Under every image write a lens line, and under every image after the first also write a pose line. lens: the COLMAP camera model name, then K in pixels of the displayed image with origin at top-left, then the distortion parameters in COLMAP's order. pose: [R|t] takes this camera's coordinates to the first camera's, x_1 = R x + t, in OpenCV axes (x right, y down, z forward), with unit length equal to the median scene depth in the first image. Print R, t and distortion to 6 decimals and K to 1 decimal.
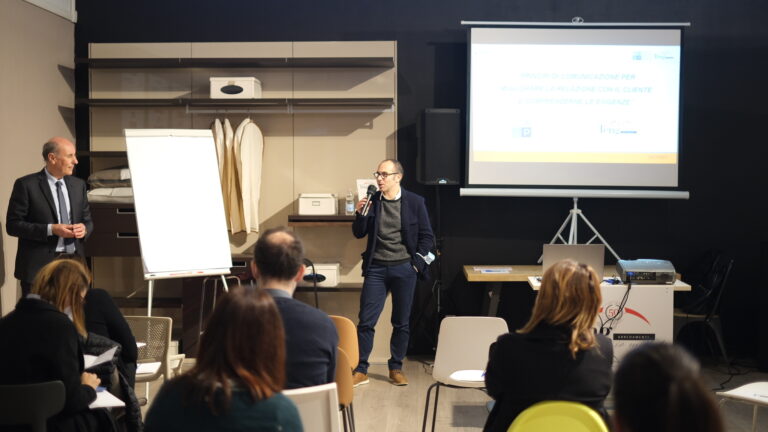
lens RADIAL K [[1245.9, 0, 377.5], [0, 1245.9, 221.1], [0, 0, 1]] dist [0.030742, 0.000000]
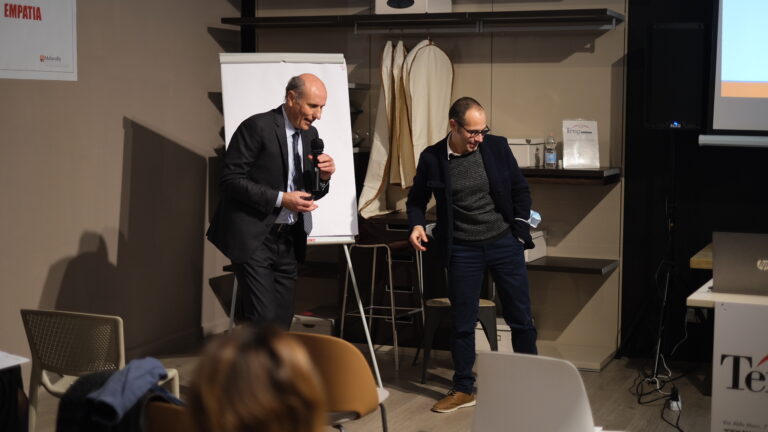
lens RADIAL K [[1245.9, 0, 383.6], [0, 1245.9, 219.1], [0, 0, 1]] dist [0.030742, 0.000000]
pose [[0.934155, 0.040516, -0.354559, 0.150557], [-0.022104, 0.998196, 0.055830, -0.013838], [0.356181, -0.044317, 0.933365, 0.262731]]
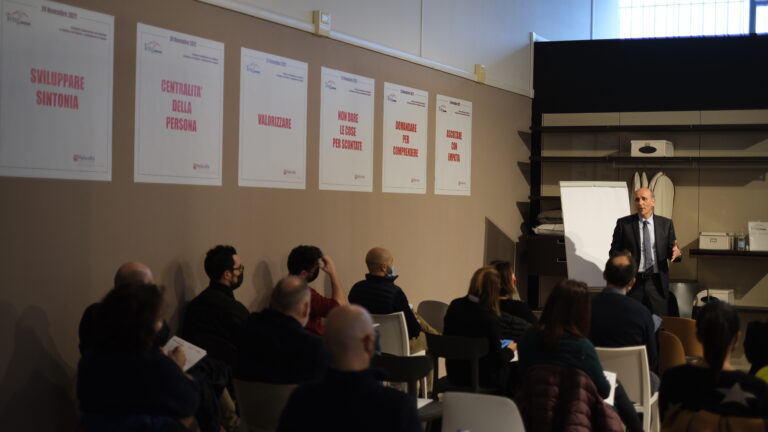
lens RADIAL K [[1245.9, 0, 388.2], [0, 1245.9, 223.0], [0, 0, 1]] dist [0.030742, 0.000000]
pose [[0.928180, 0.023112, -0.371414, 0.112127], [-0.033783, 0.999181, -0.022250, 0.007413], [0.370595, 0.033199, 0.928201, -0.284044]]
